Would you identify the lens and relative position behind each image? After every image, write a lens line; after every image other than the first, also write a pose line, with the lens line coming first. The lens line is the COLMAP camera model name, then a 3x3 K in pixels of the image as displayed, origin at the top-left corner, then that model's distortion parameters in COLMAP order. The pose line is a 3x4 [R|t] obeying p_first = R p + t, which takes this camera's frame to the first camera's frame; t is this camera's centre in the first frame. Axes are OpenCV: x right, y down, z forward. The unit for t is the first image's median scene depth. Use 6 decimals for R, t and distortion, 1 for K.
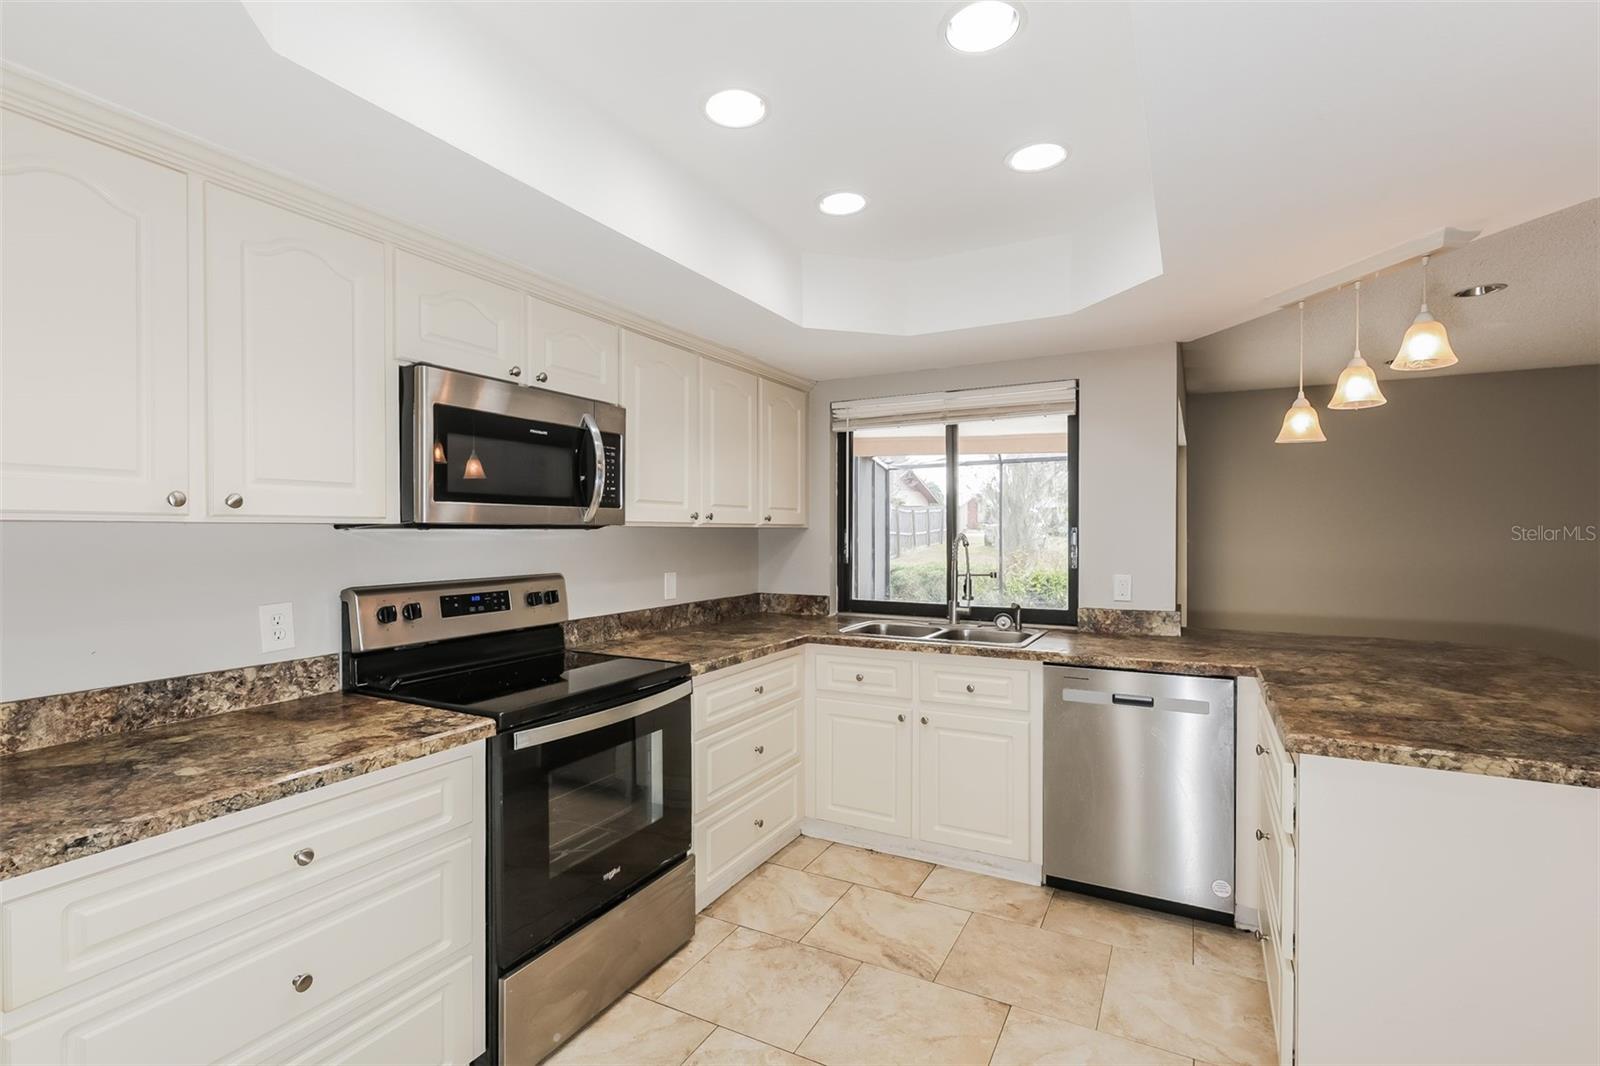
lens RADIAL K [[730.7, 0, 821.5], [0, 730.7, 538.8], [0, 0, 1]] dist [-0.003292, 0.000737]
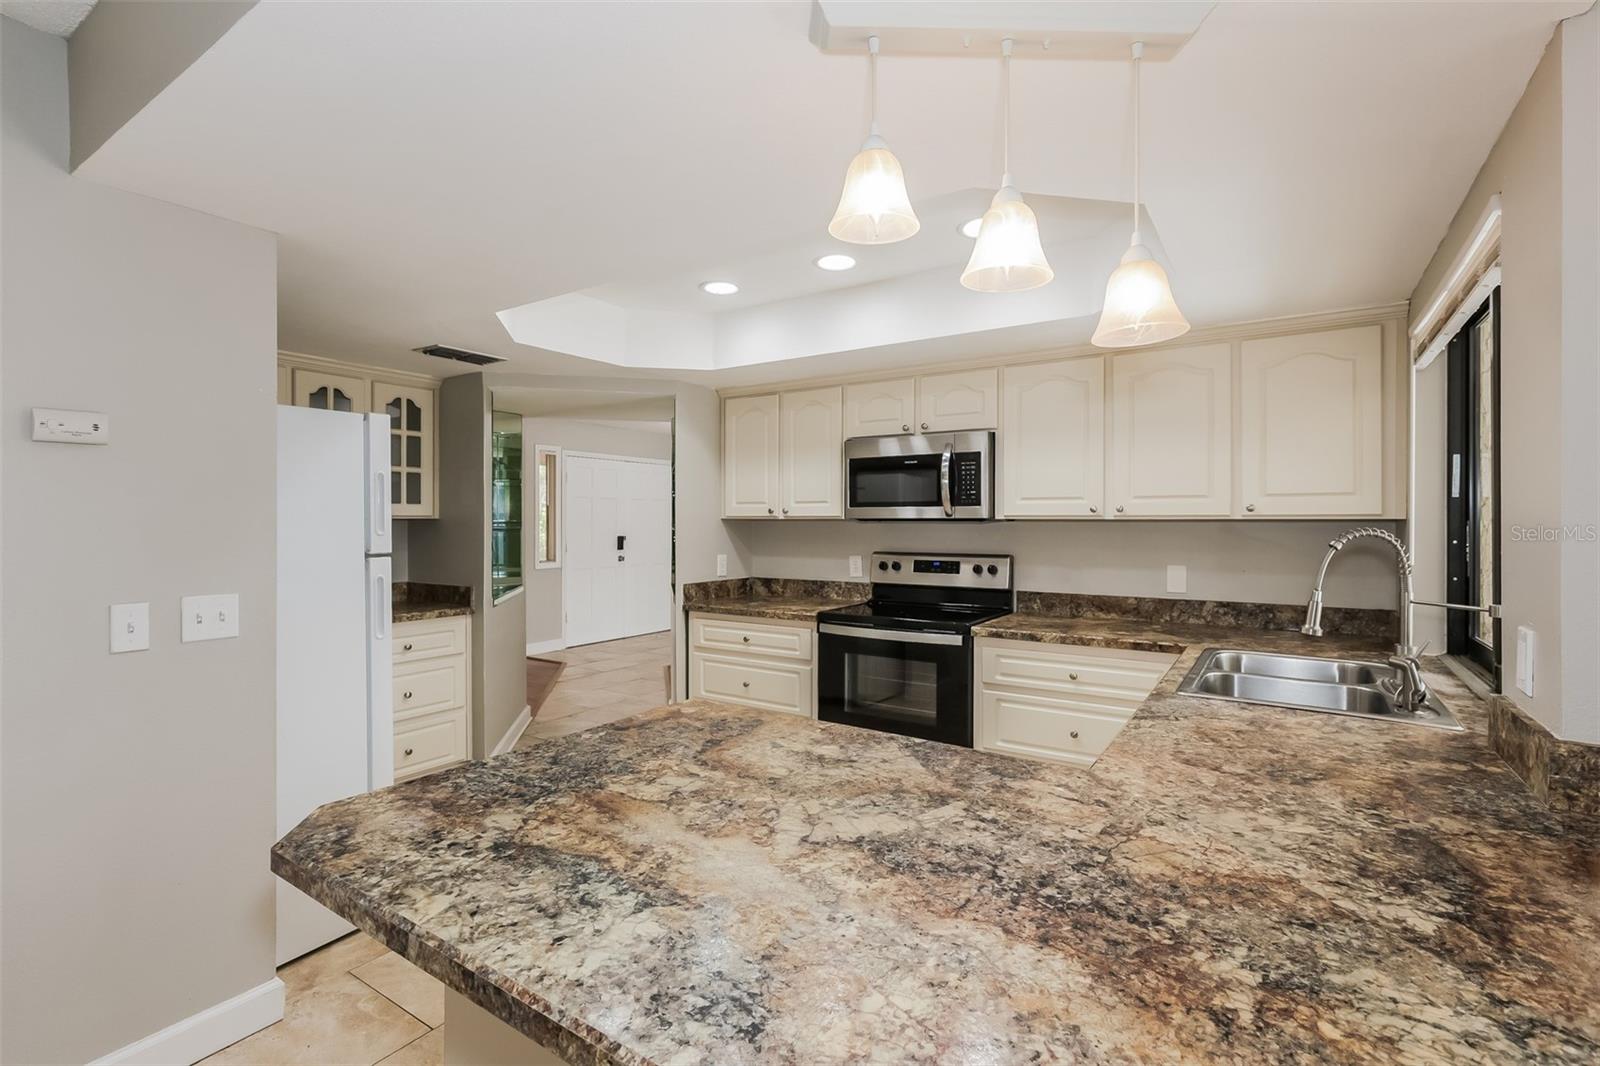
lens RADIAL K [[730.7, 0, 806.0], [0, 730.7, 525.9], [0, 0, 1]] dist [-0.003292, 0.000737]
pose [[-0.097646, 0.003801, -0.995214, 1.413319], [-0.013842, 0.999891, 0.005177, -0.009377], [0.995125, 0.014282, -0.097583, 1.034465]]
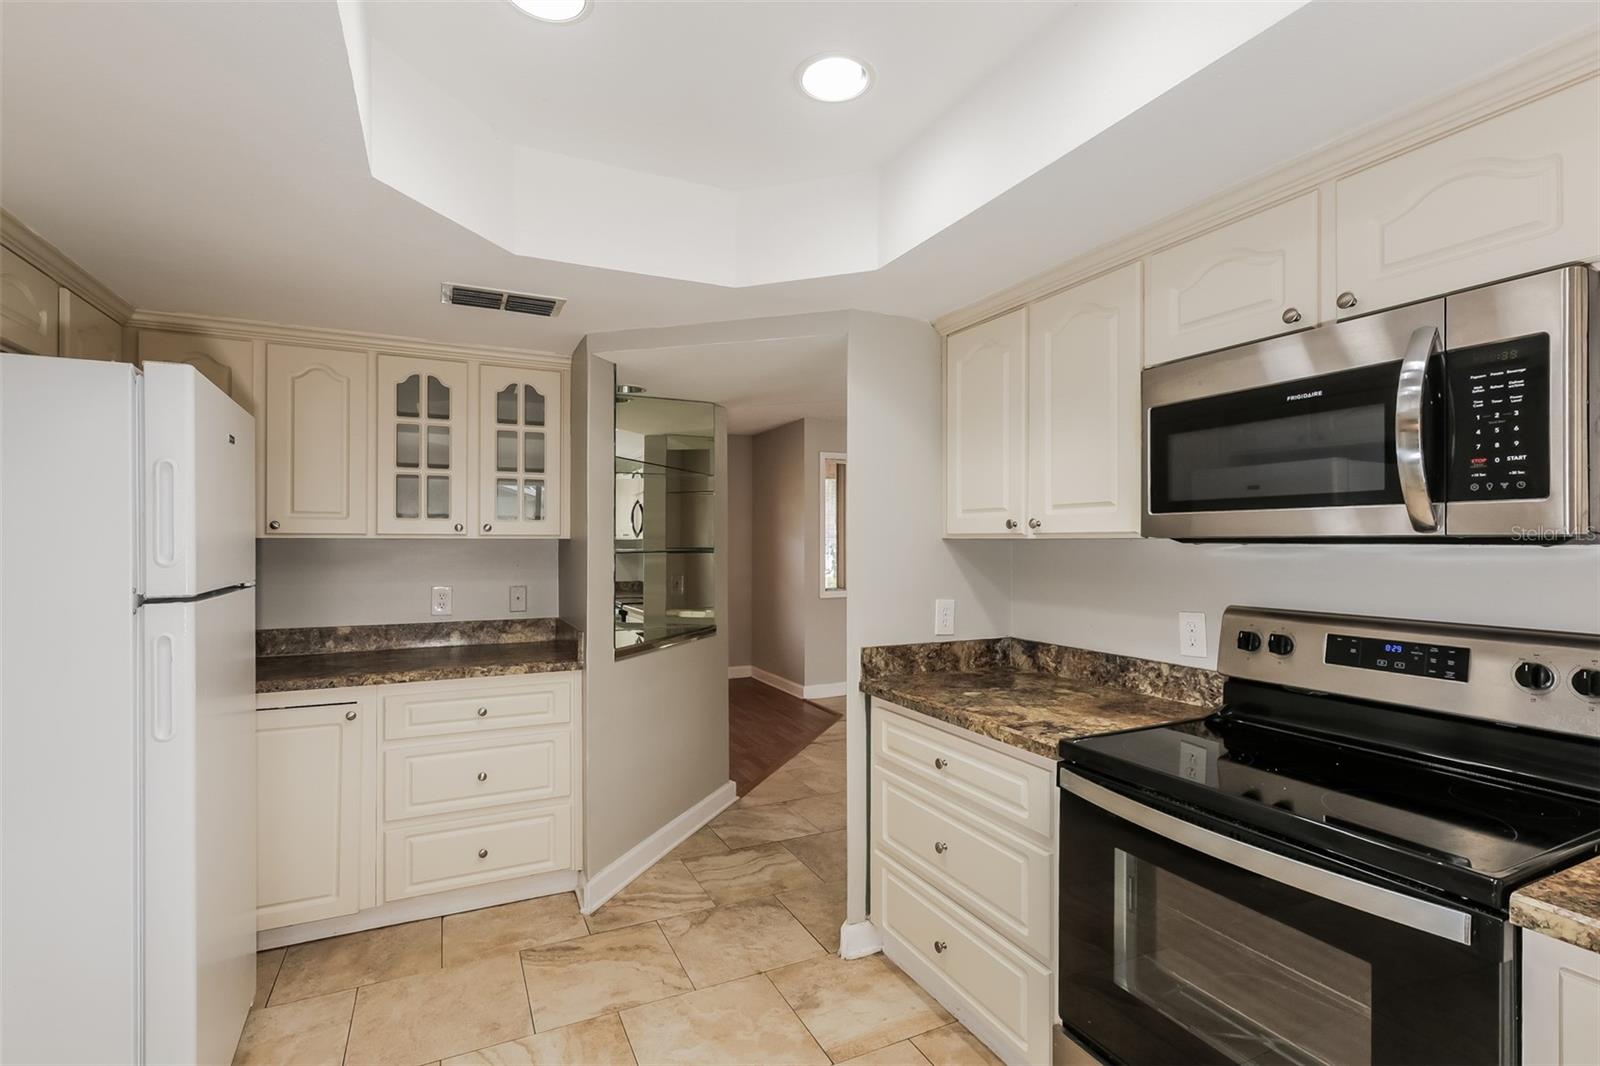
lens RADIAL K [[730.7, 0, 804.0], [0, 730.7, 540.8], [0, 0, 1]] dist [-0.003292, 0.000737]
pose [[-0.600248, -0.003595, -0.799806, 0.450497], [-0.012568, 0.999909, 0.004937, -0.015137], [0.799716, 0.013016, -0.600238, 1.154773]]
